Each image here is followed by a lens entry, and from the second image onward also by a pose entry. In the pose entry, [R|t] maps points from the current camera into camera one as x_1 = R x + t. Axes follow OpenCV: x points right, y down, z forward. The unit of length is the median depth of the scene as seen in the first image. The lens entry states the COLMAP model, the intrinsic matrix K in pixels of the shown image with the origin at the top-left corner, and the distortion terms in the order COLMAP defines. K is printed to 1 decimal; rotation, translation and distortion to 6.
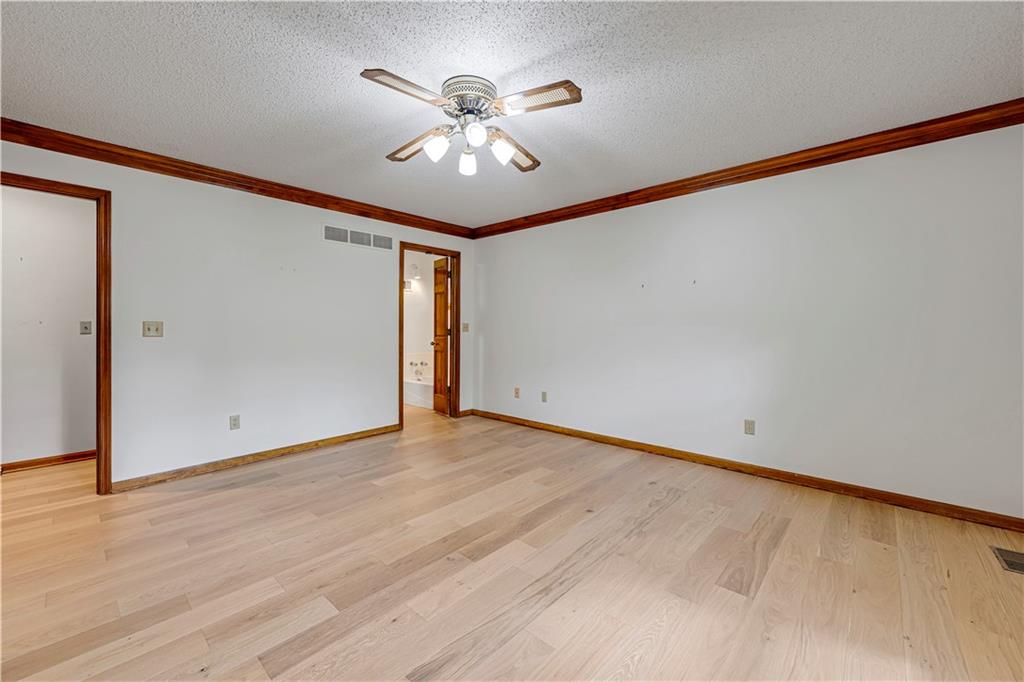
lens RADIAL K [[406.4, 0, 511.7], [0, 406.4, 336.1], [0, 0, 1]] dist [0.000458, 0.000053]
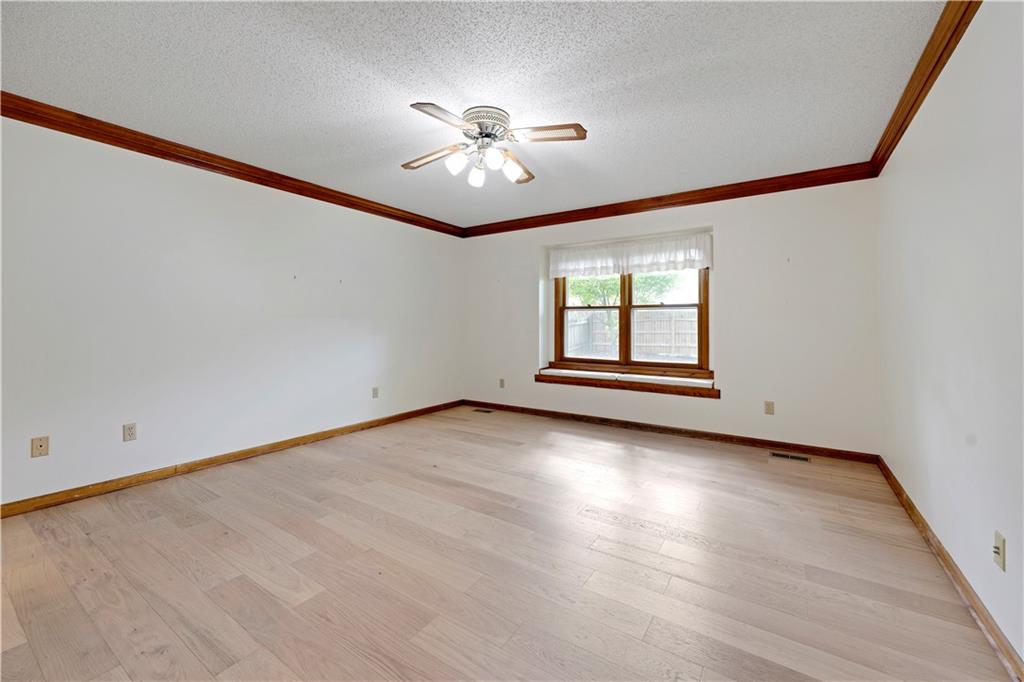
lens RADIAL K [[406.4, 0, 511.7], [0, 406.4, 336.1], [0, 0, 1]] dist [0.000458, 0.000053]
pose [[-0.146793, -0.032958, 0.988618, -0.950697], [0.011579, 0.999319, 0.035034, -0.014819], [-0.989099, 0.016589, -0.146312, 0.825904]]
